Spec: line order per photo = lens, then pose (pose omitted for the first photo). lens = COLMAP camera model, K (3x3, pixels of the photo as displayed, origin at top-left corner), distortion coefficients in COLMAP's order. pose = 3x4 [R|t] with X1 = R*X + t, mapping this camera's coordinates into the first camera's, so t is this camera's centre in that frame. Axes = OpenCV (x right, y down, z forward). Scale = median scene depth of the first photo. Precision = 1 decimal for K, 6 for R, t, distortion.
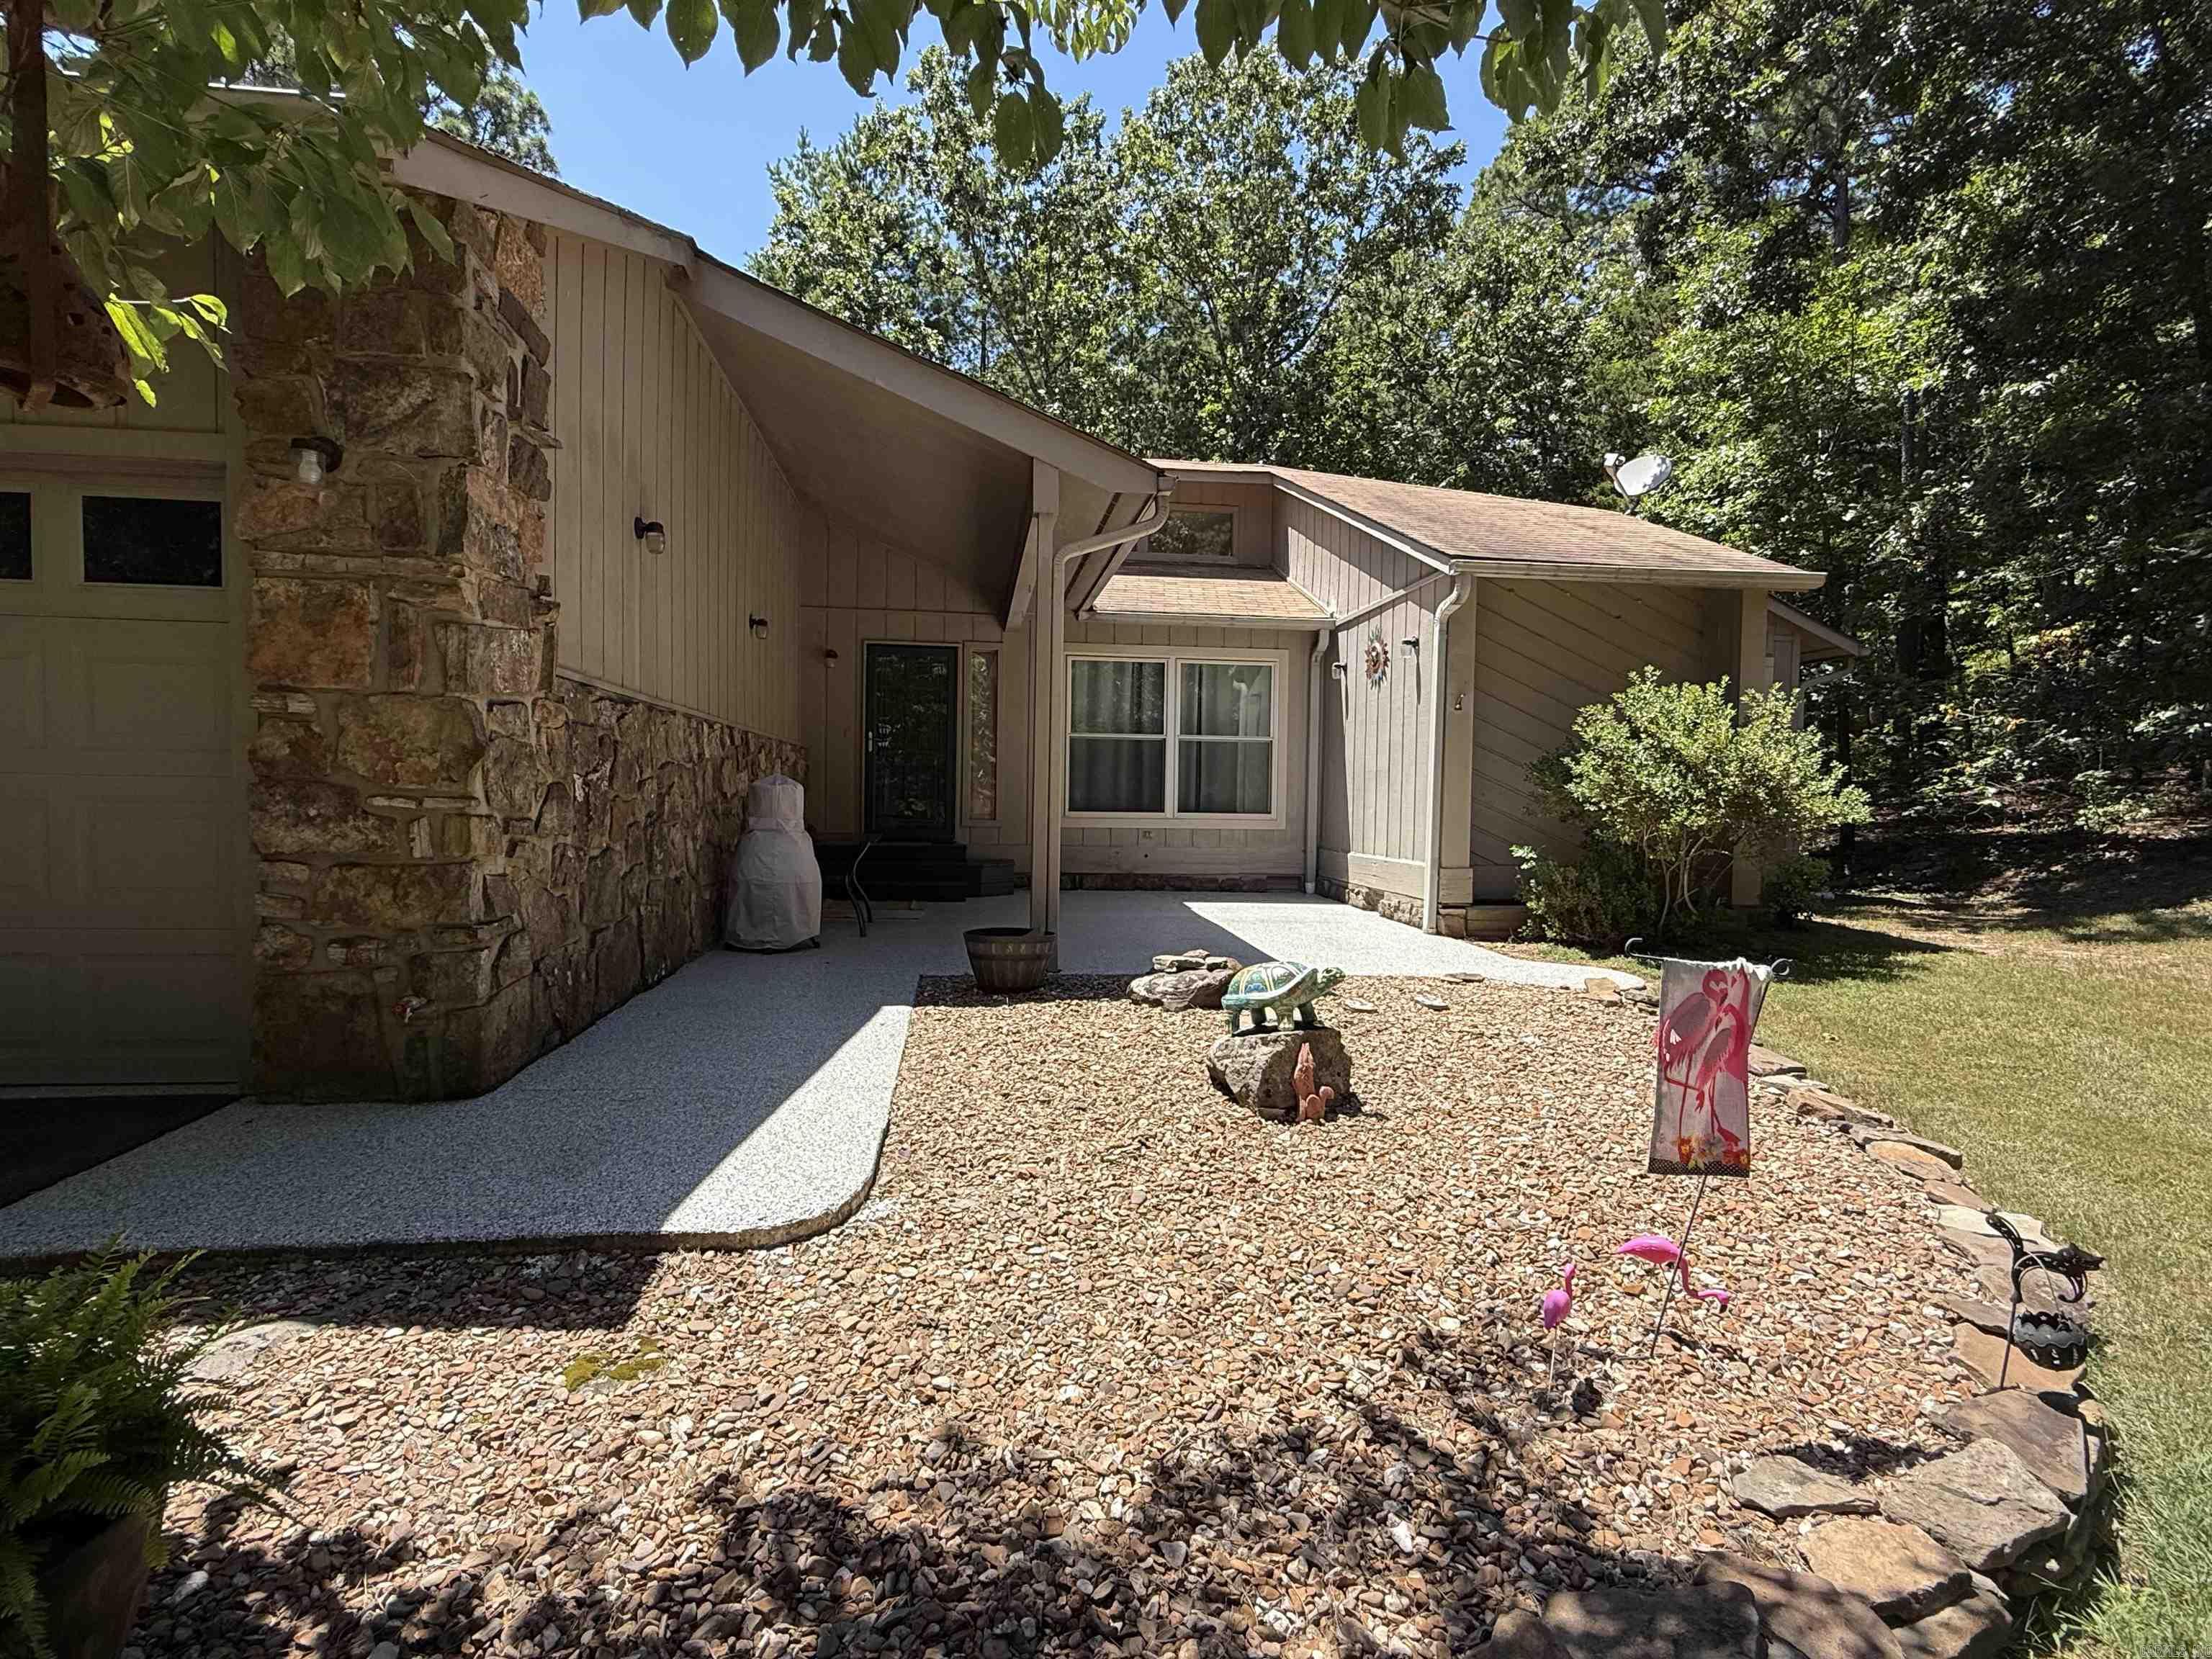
lens RADIAL K [[1118.9, 0, 1102.2], [0, 1118.9, 819.7], [0, 0, 1]] dist [0.001812, 0.000574]
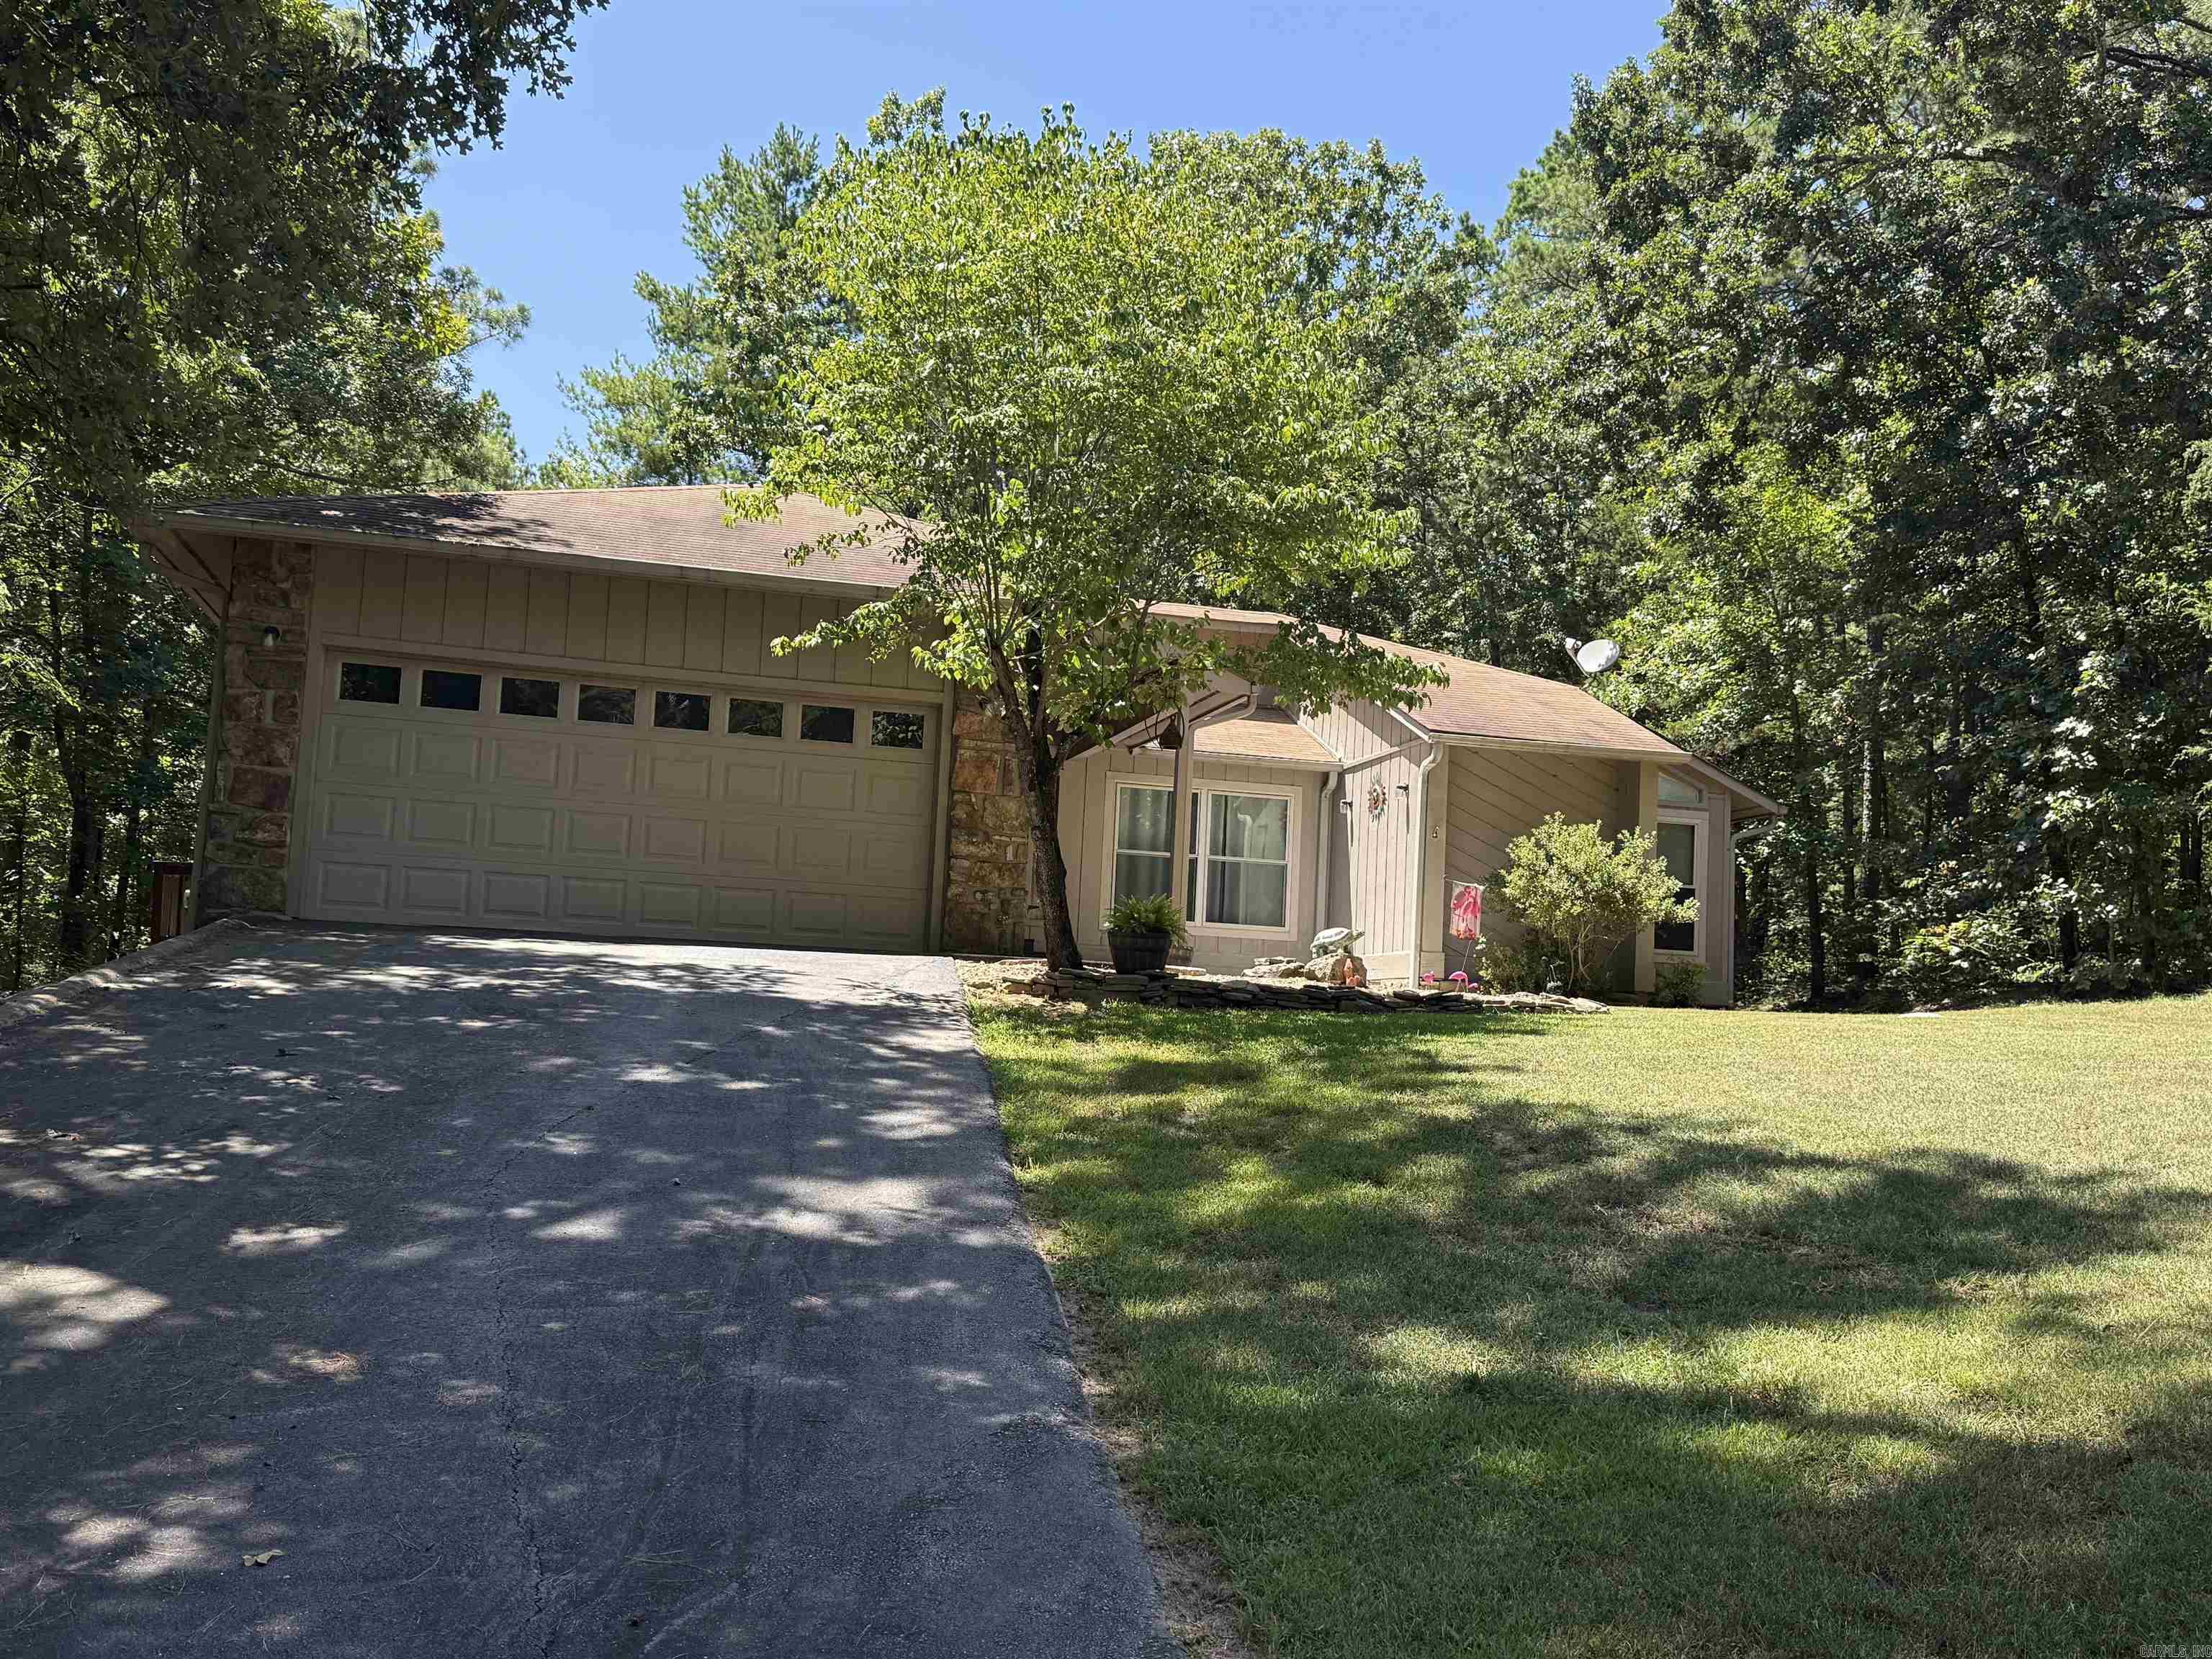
lens RADIAL K [[2063.6, 0, 1105.9], [0, 2063.6, 828.6], [0, 0, 1]] dist [0.116864, 0.000000]
pose [[0.992655, 0.044527, 0.112489, -0.290511], [-0.031038, 0.992416, -0.118945, 0.161407], [-0.116932, 0.114580, 0.986508, -1.148325]]
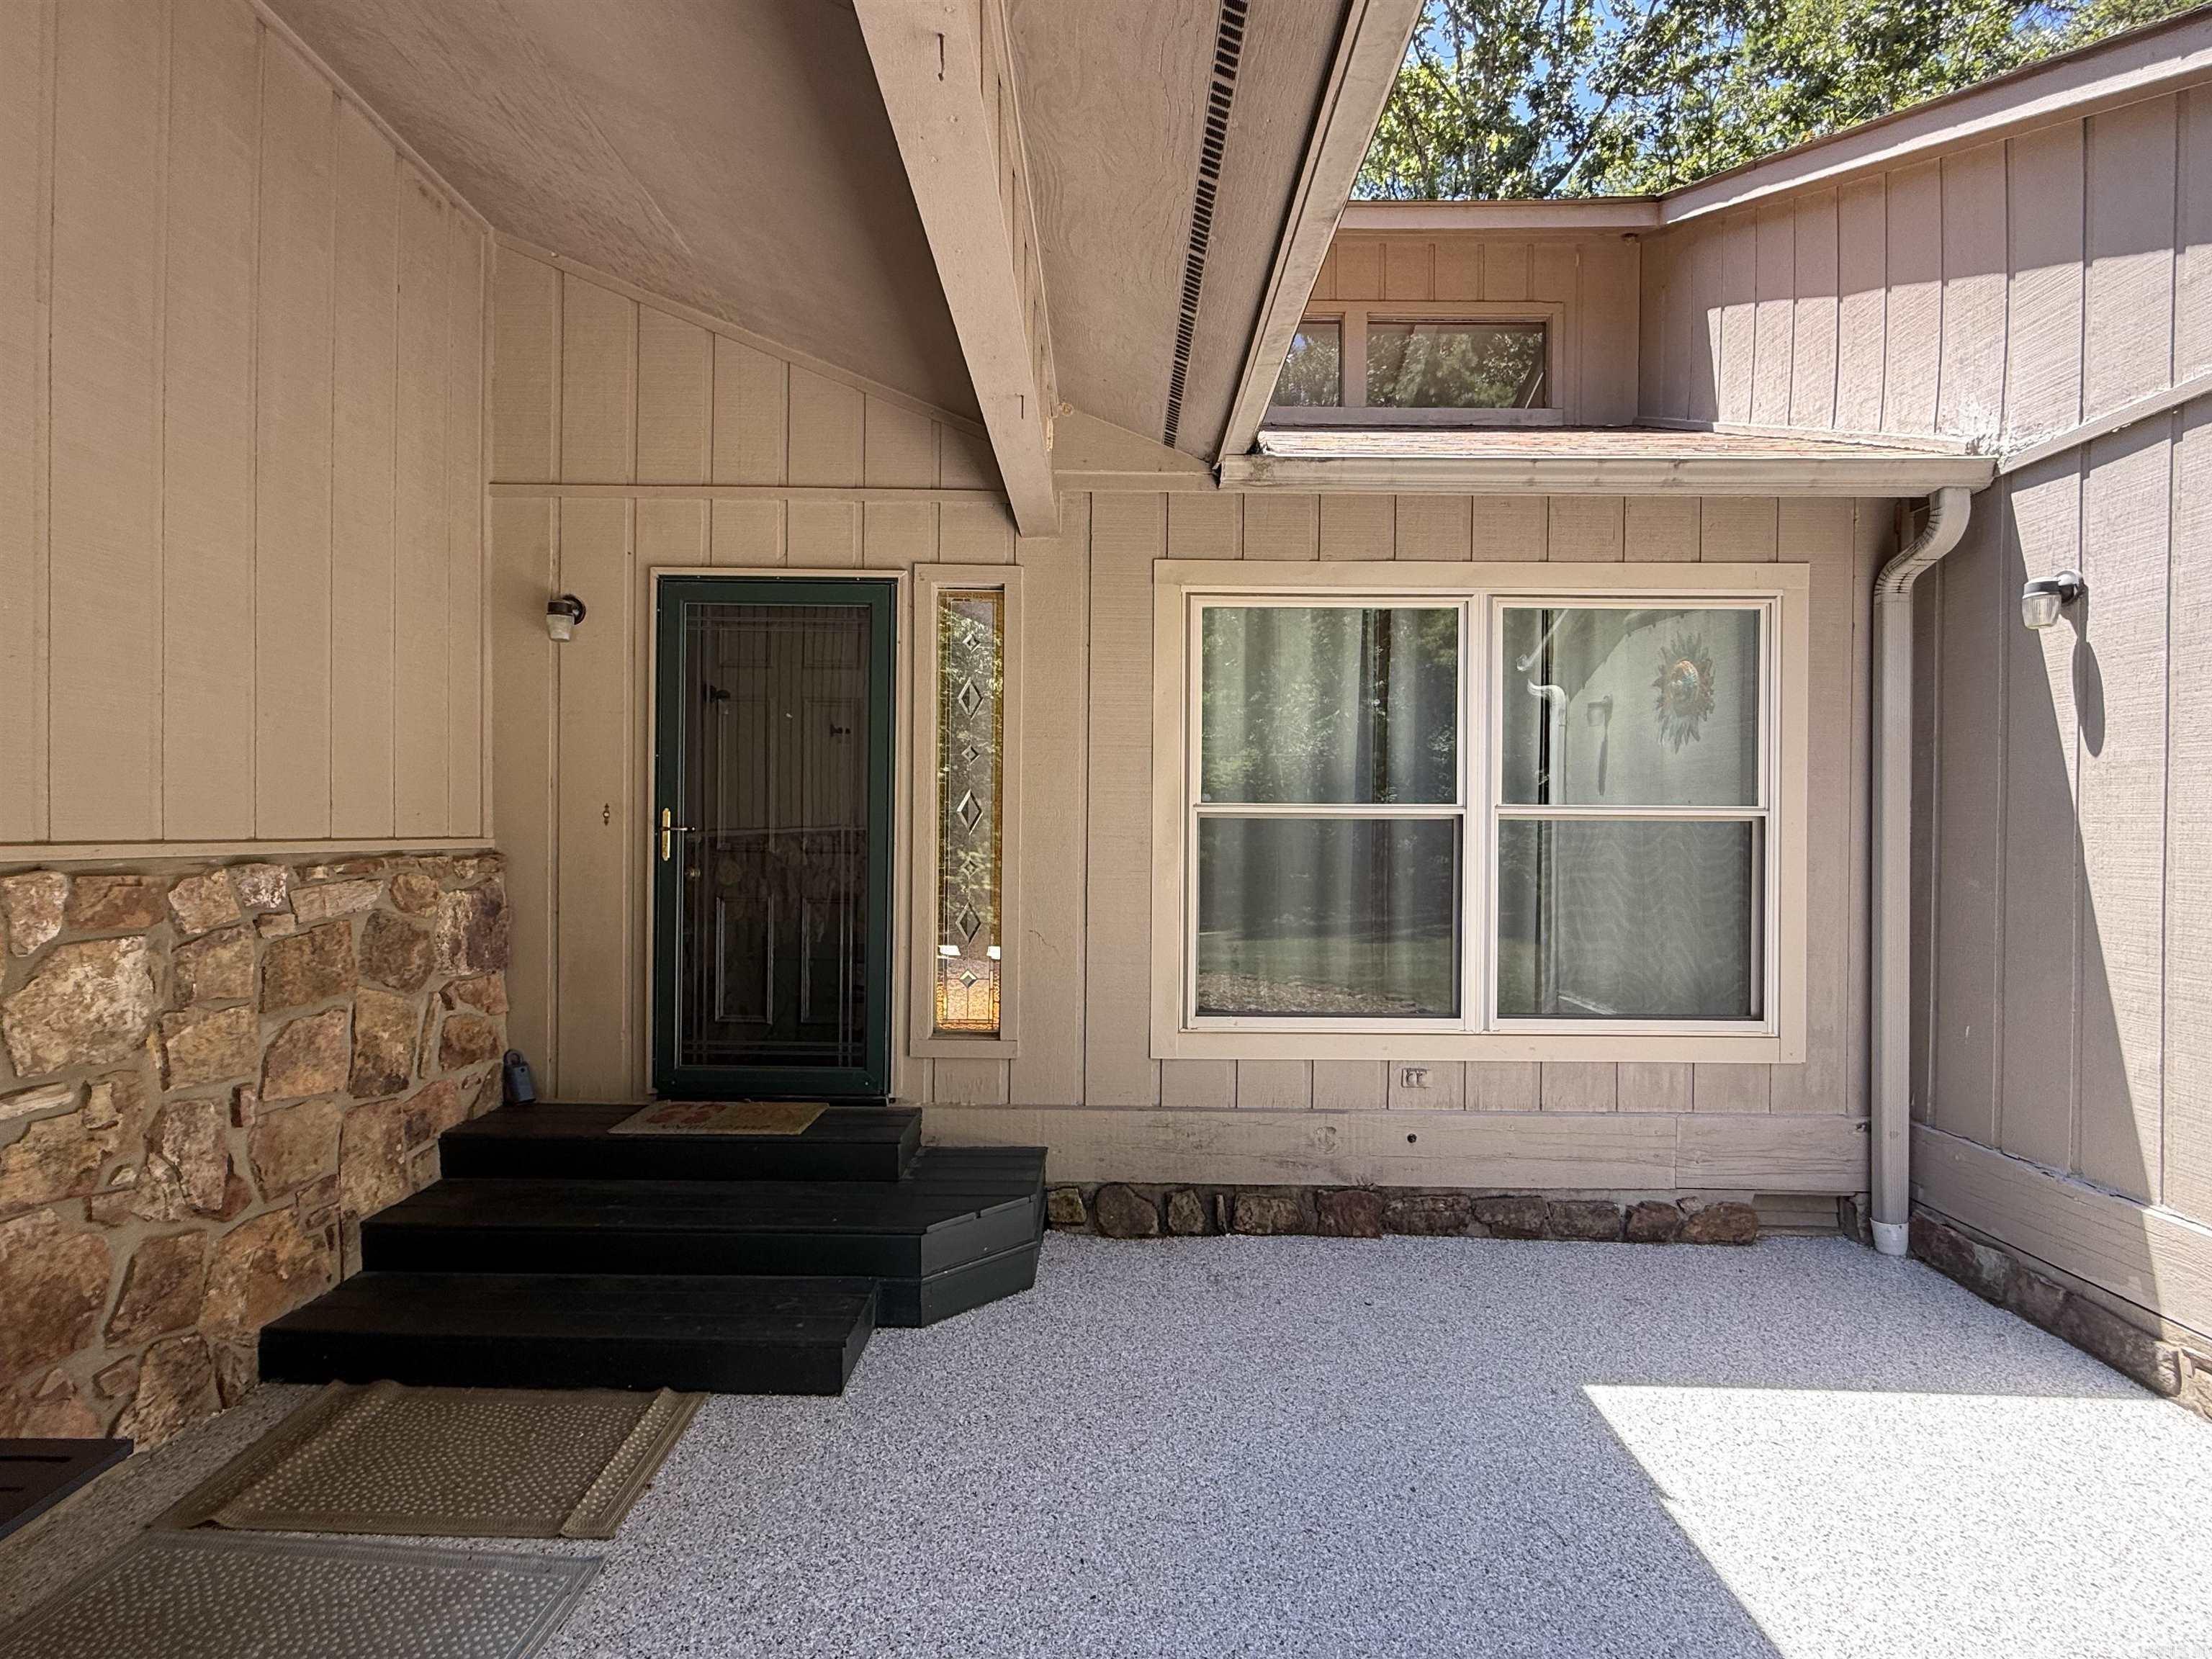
lens RADIAL K [[1118.9, 0, 1107.2], [0, 1118.9, 832.7], [0, 0, 1]] dist [0.001812, 0.000574]
pose [[0.992745, -0.009999, -0.119826, -0.015397], [0.005023, 0.999115, -0.041752, -0.054345], [0.120137, 0.040847, 0.991917, 0.647169]]
